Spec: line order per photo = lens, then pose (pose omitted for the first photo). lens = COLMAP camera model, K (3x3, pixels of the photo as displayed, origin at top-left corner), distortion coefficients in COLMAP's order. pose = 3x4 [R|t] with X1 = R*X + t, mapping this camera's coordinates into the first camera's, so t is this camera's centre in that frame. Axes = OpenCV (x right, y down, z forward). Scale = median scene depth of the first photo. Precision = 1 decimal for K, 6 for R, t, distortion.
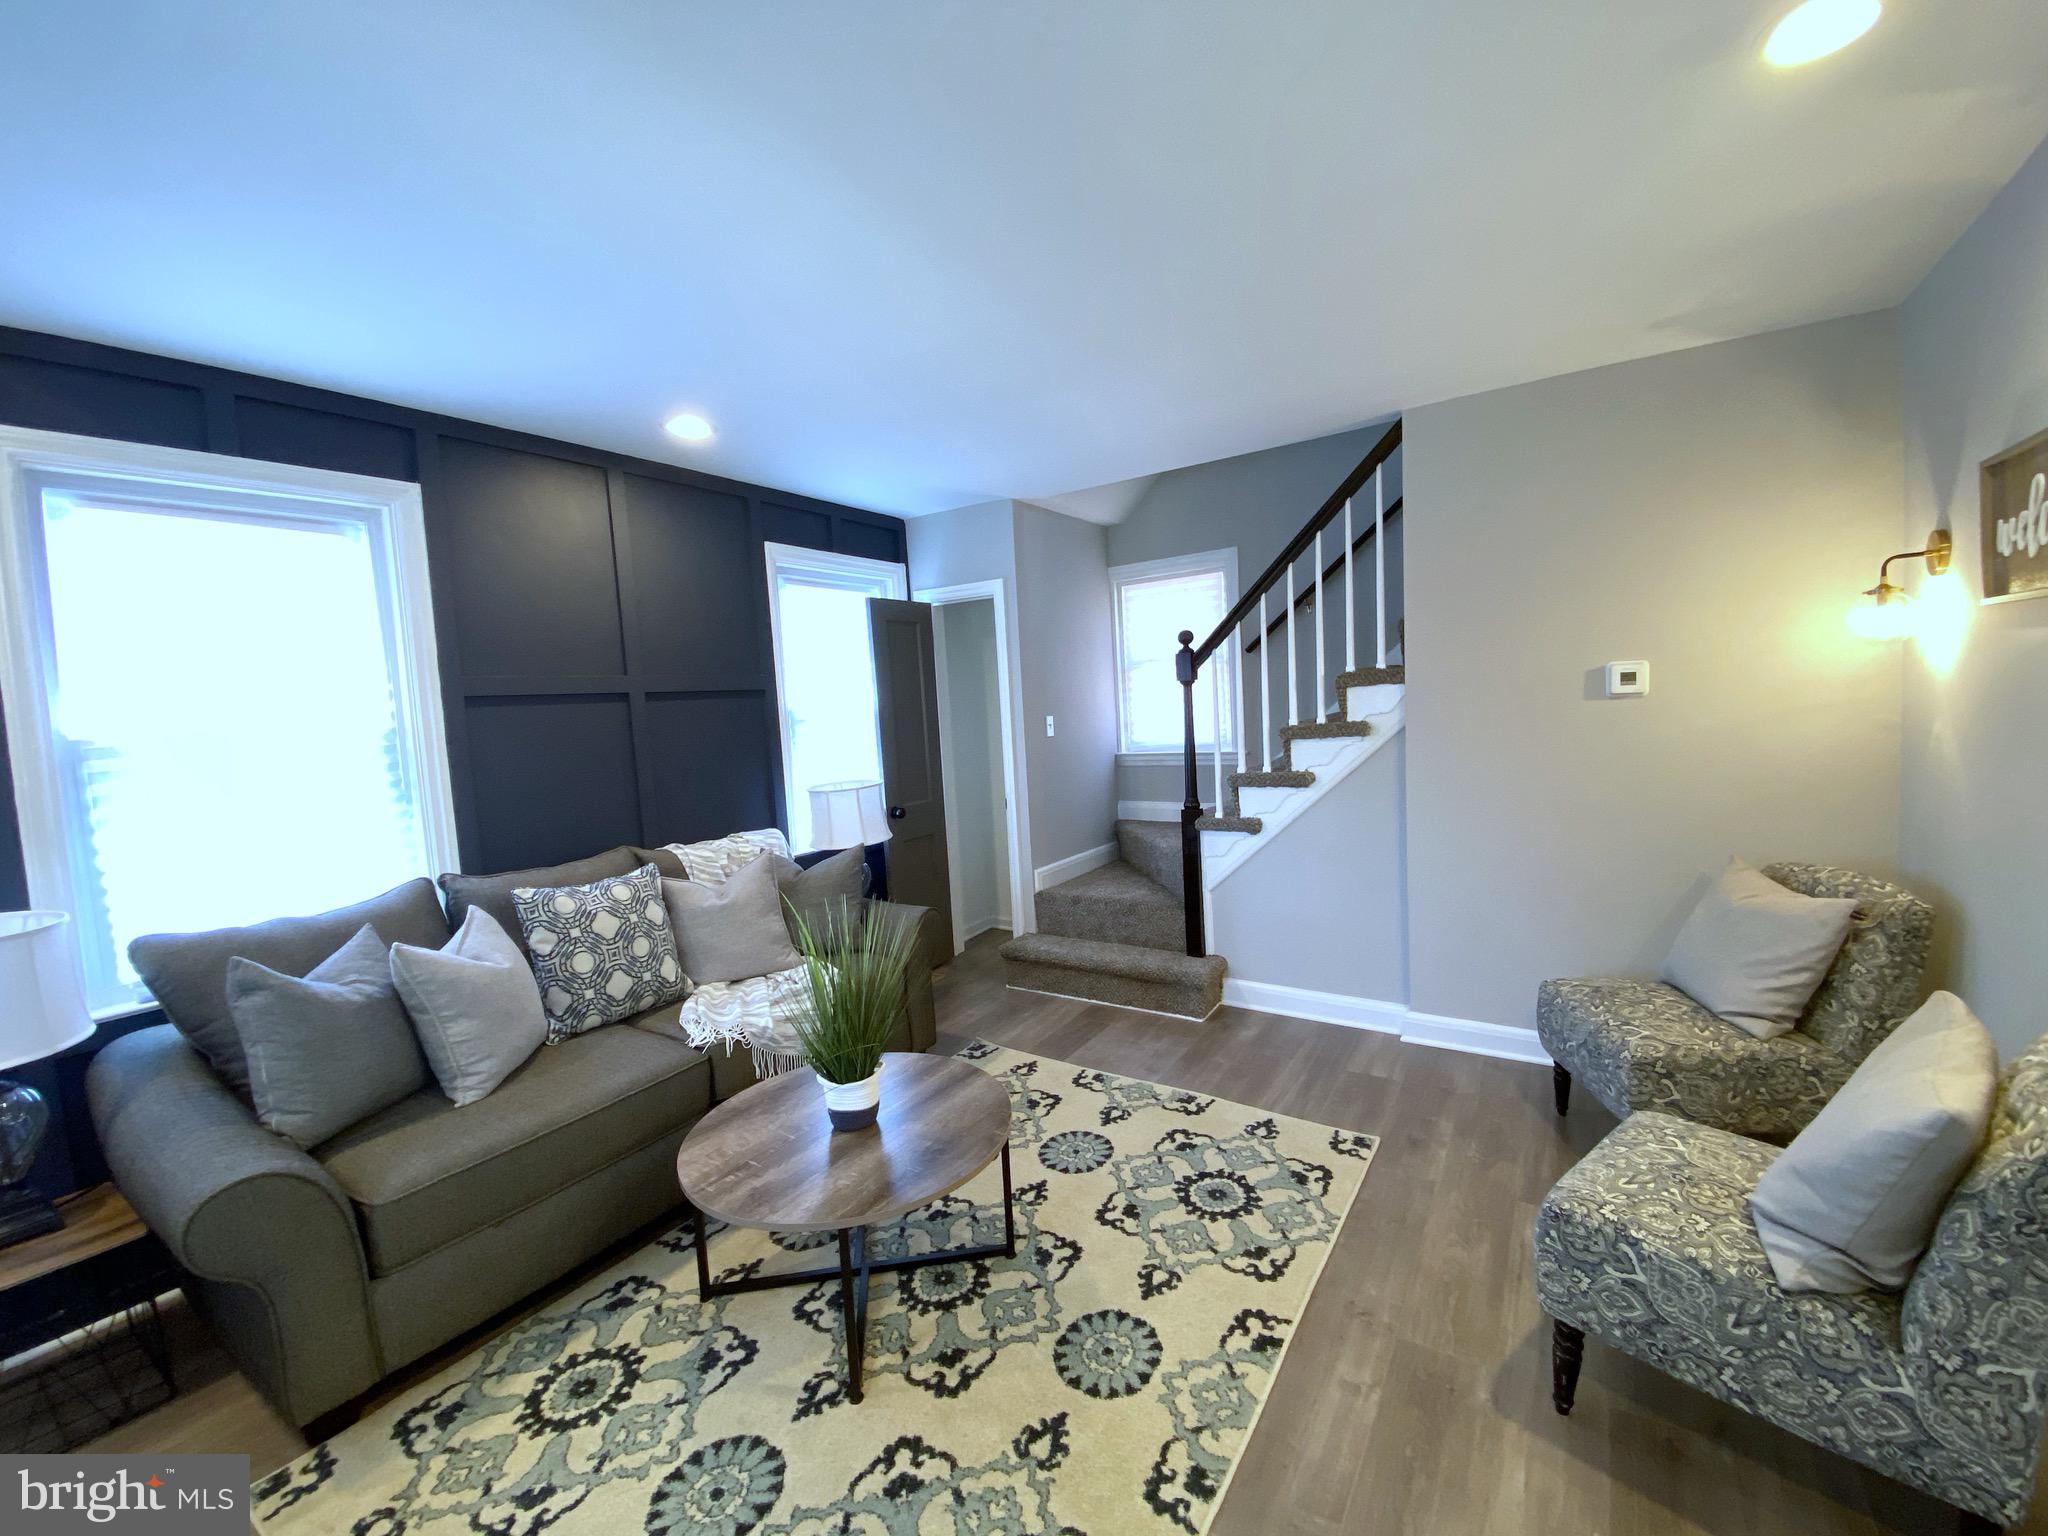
lens RADIAL K [[835.1, 0, 1019.7], [0, 835.1, 757.9], [0, 0, 1]] dist [0.026723, -0.022704]
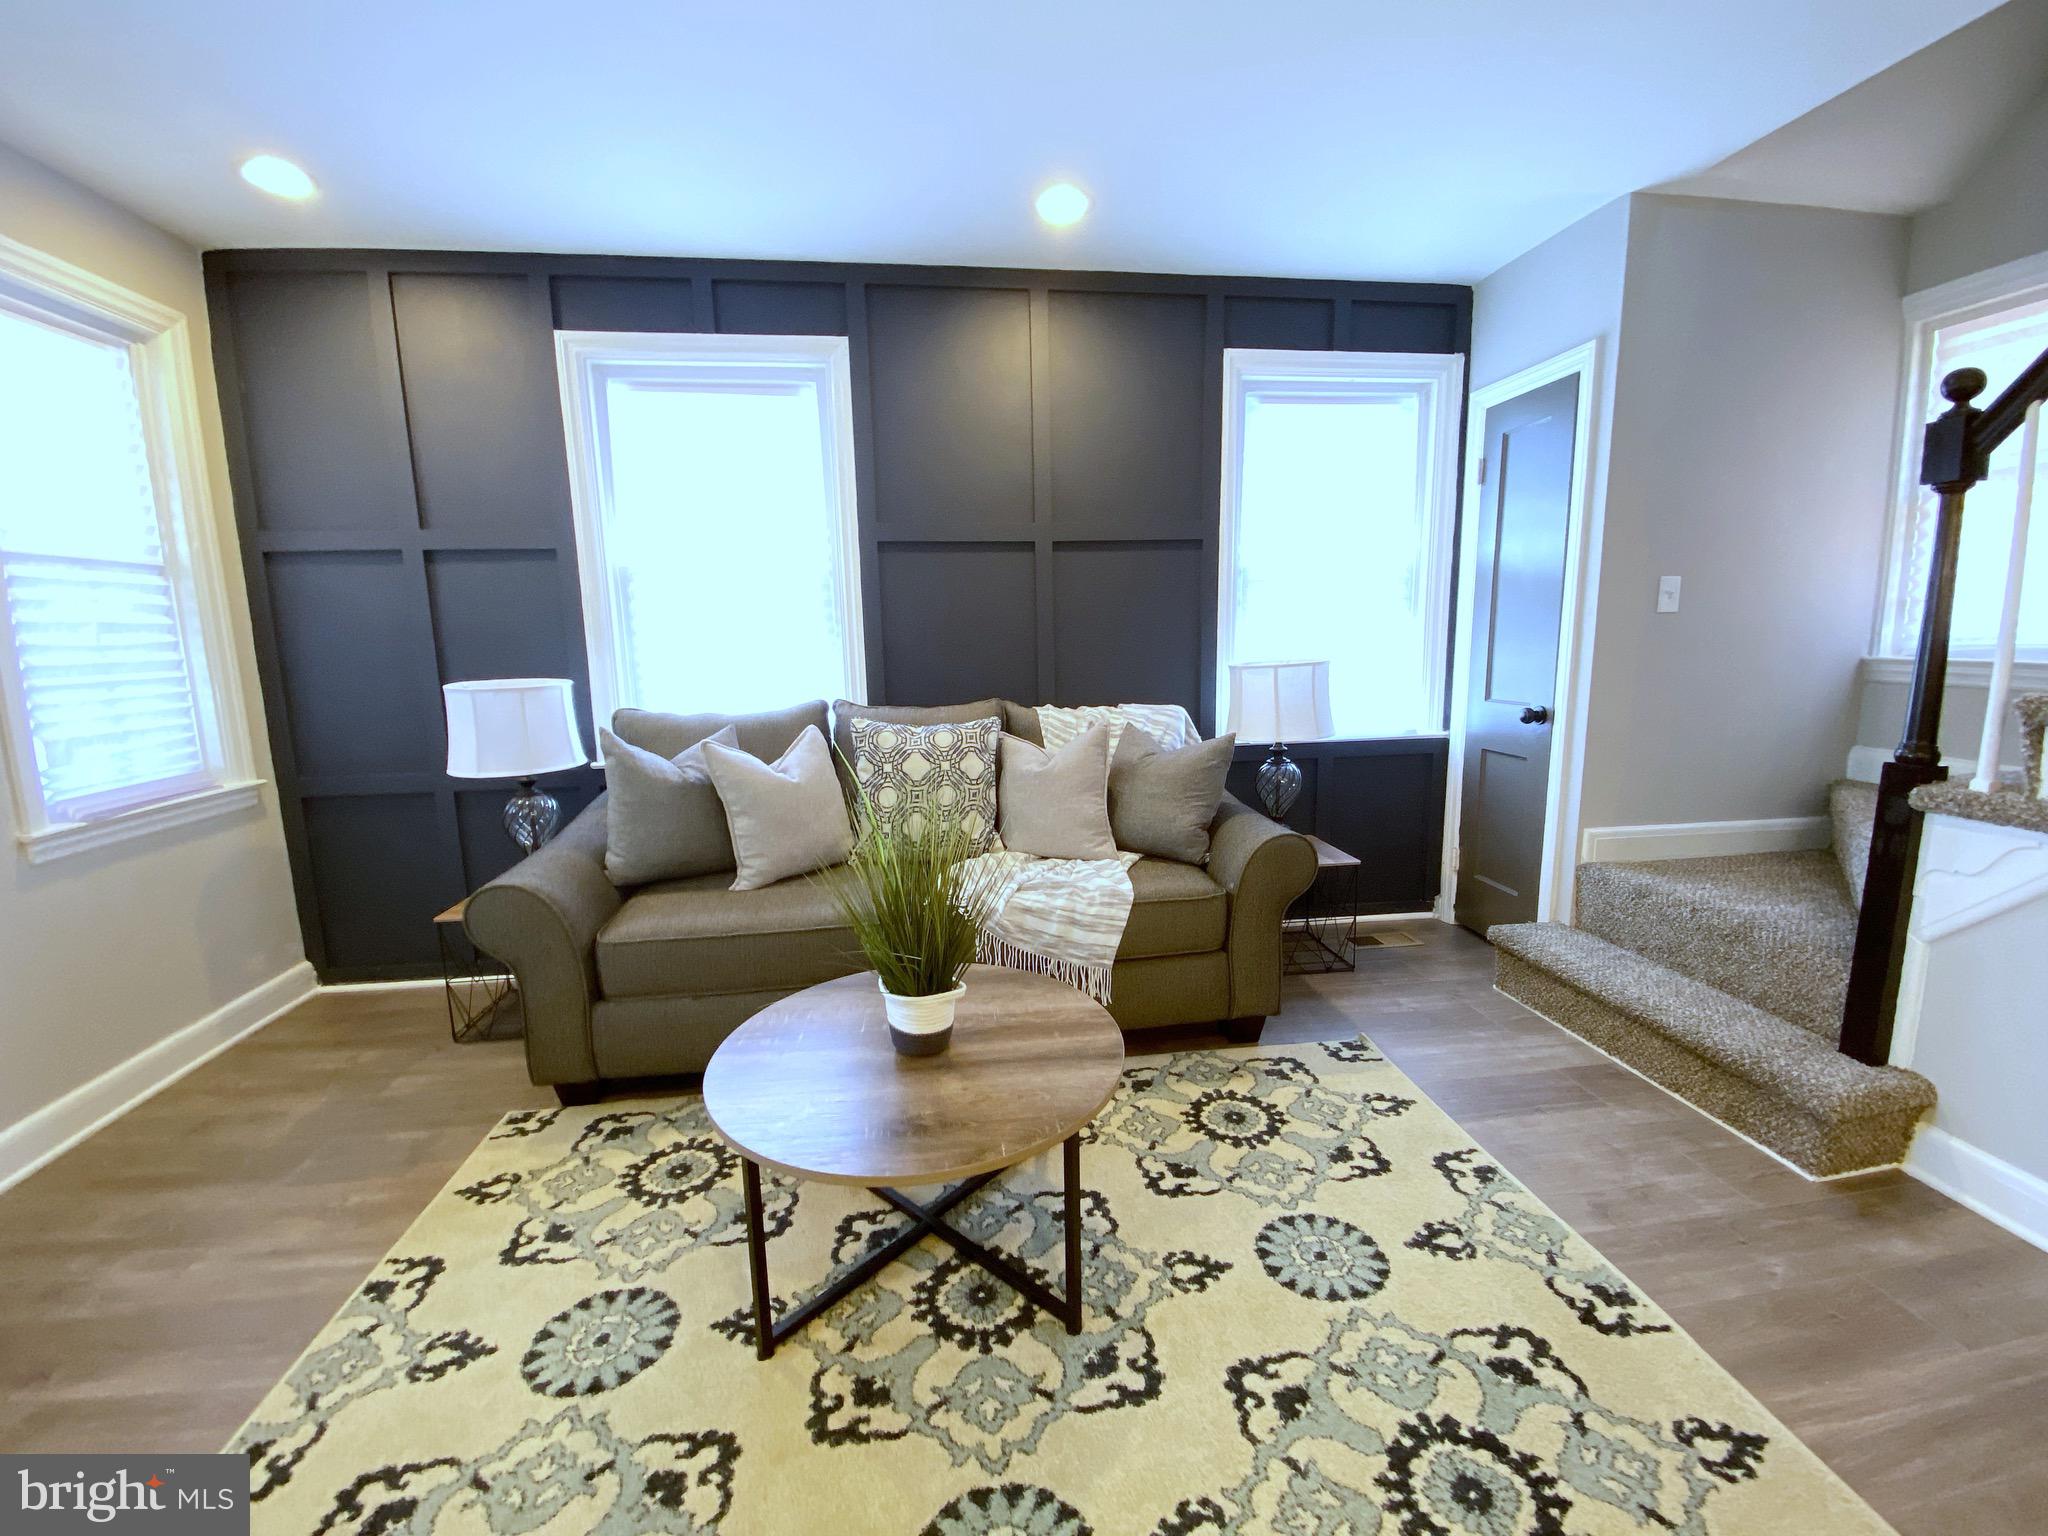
lens RADIAL K [[835.1, 0, 1019.7], [0, 835.1, 757.9], [0, 0, 1]] dist [0.026723, -0.022704]
pose [[0.661790, 0.155243, -0.733440, 0.305625], [-0.074742, 0.987113, 0.141496, 0.038915], [0.745954, -0.038822, 0.664865, 0.428000]]
